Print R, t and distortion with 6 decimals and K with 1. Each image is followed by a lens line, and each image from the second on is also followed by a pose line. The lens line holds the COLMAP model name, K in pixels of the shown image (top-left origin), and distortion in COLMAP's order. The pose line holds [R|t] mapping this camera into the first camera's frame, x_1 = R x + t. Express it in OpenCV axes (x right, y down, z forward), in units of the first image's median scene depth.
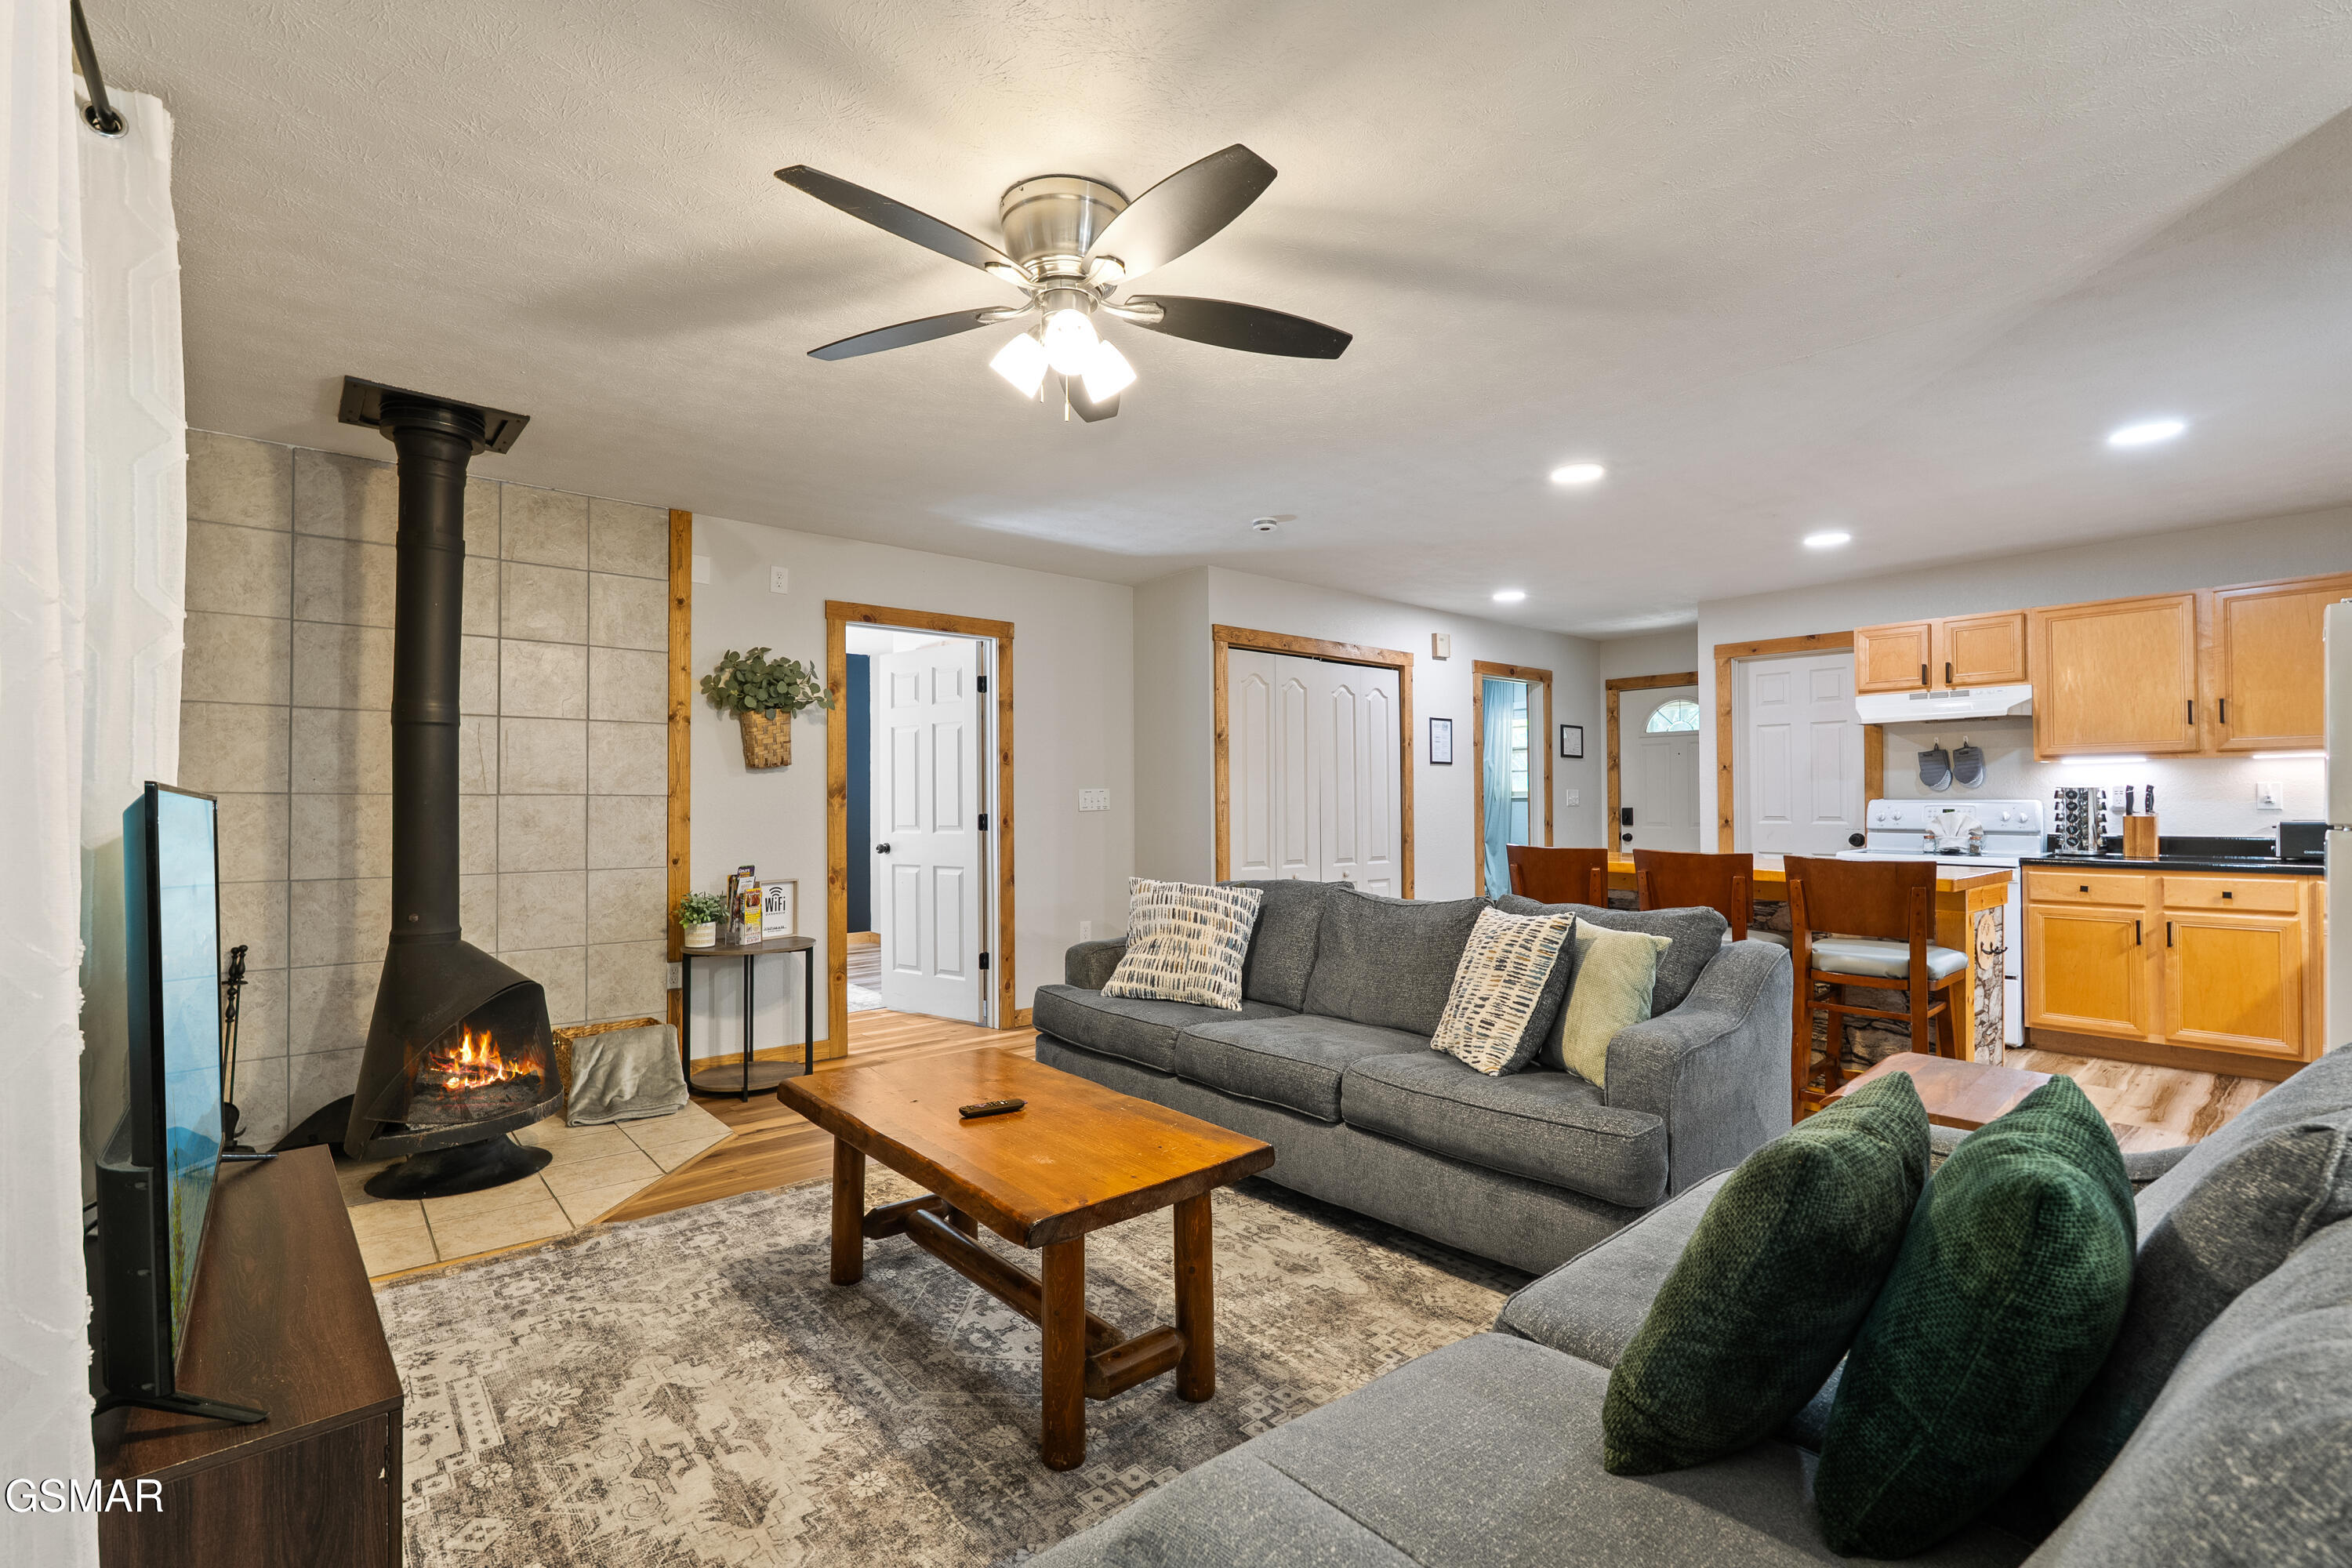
lens RADIAL K [[1030.4, 0, 1176.0], [0, 1030.4, 784.0], [0, 0, 1]] dist [-0.002760, -0.000404]
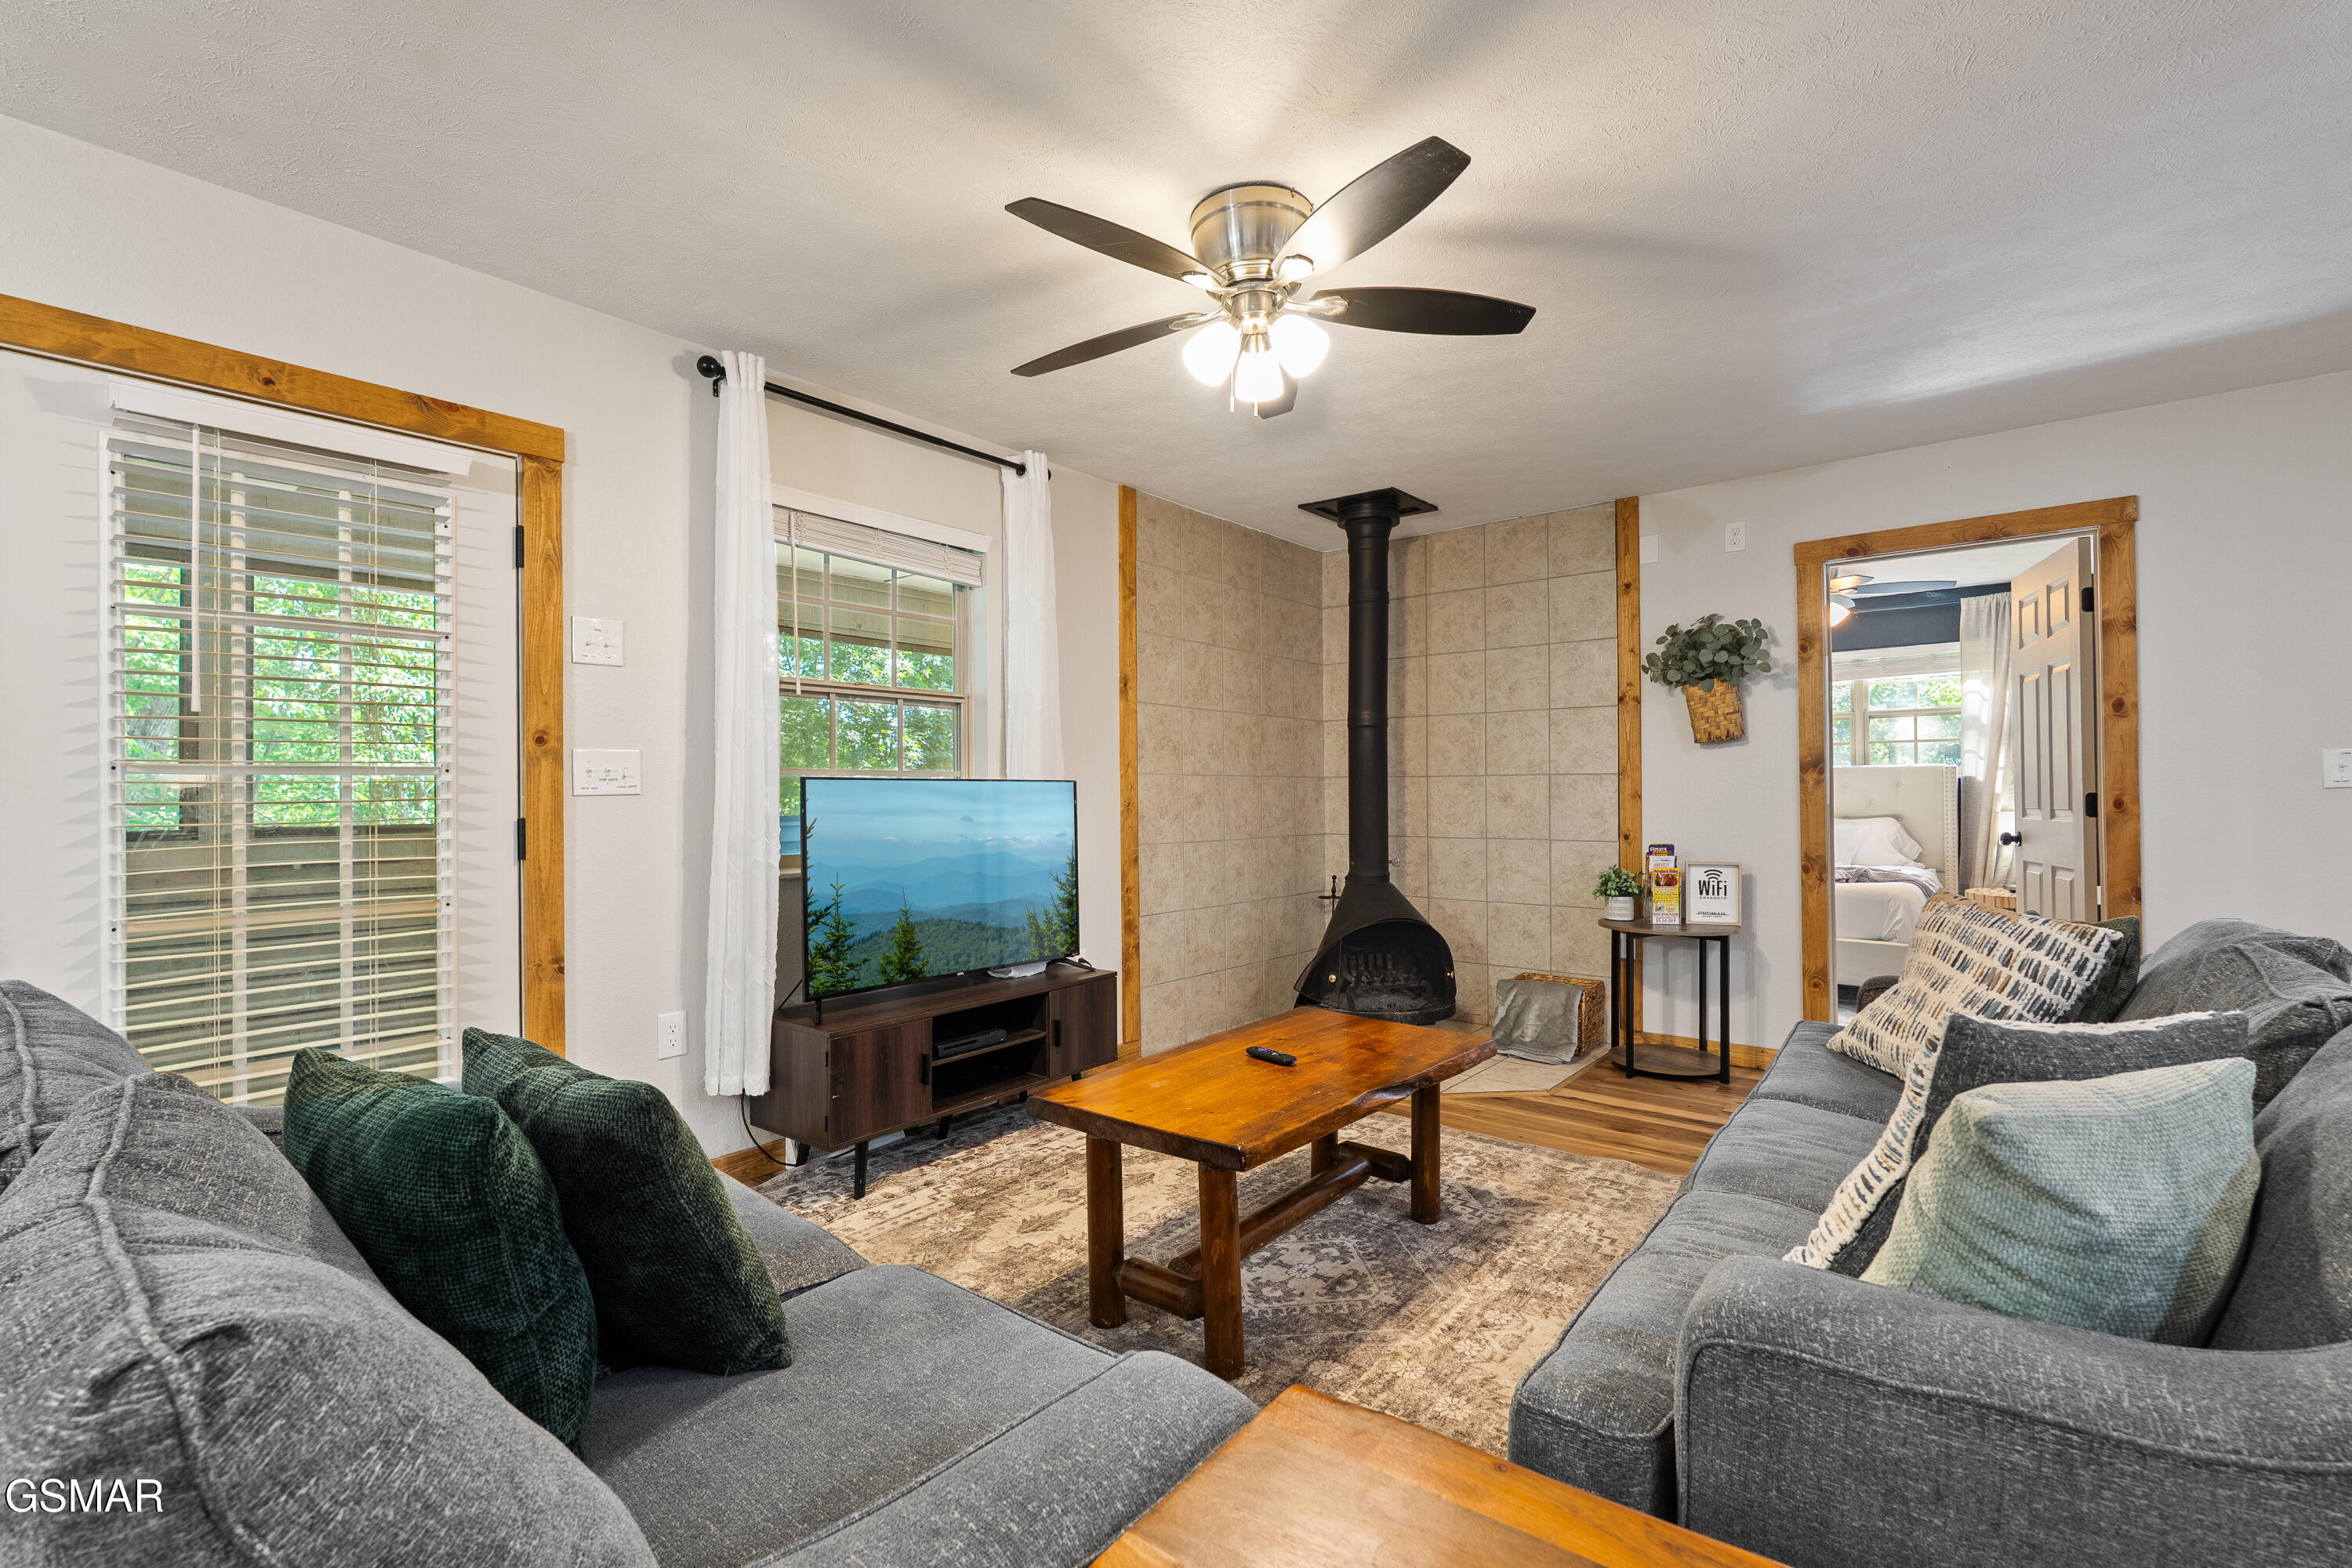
lens RADIAL K [[1030.4, 0, 1176.0], [0, 1030.4, 784.0], [0, 0, 1]] dist [-0.002760, -0.000404]
pose [[0.176982, -0.006656, -0.984192, 0.422112], [0.024948, 0.999686, -0.002275, 0.011641], [0.983898, -0.024151, 0.177092, 0.338289]]
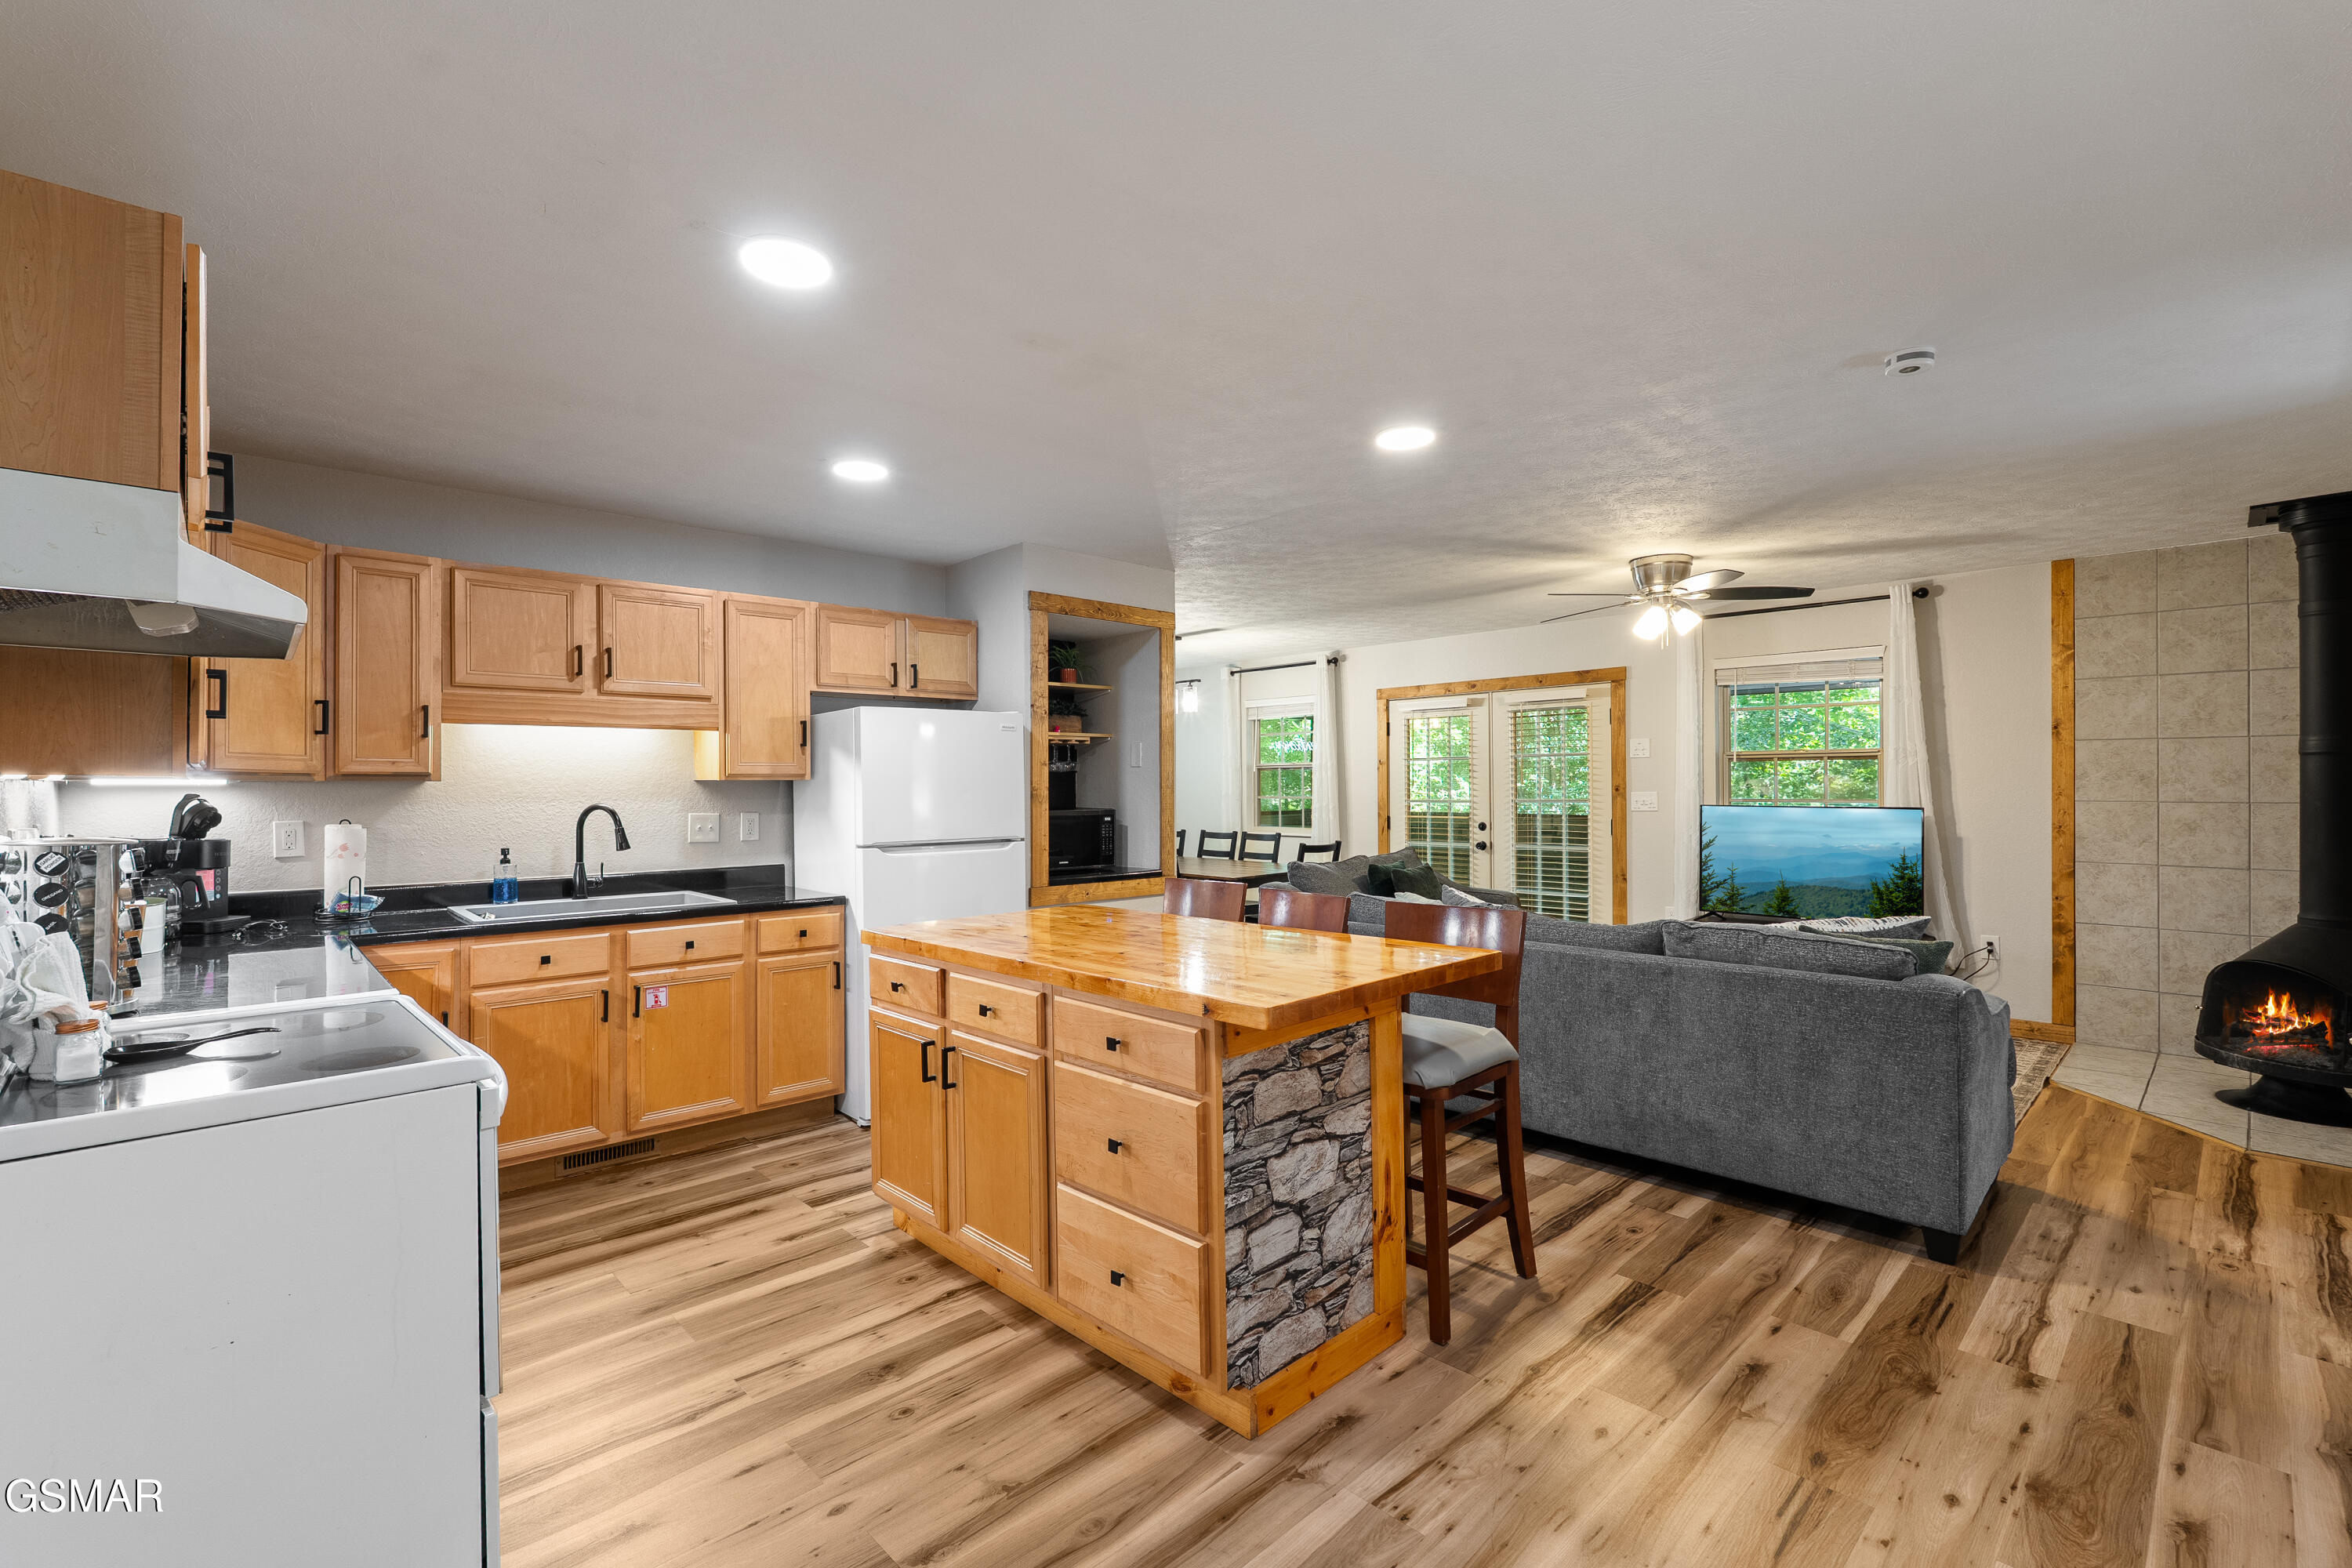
lens RADIAL K [[1028.6, 0, 1170.7], [0, 1028.6, 785.2], [0, 0, 1]] dist [-0.004836, 0.000595]
pose [[-0.998690, 0.009659, -0.050240, 0.512468], [0.010591, 0.999776, -0.018327, -0.007650], [0.050051, -0.018835, -0.998569, 1.496327]]
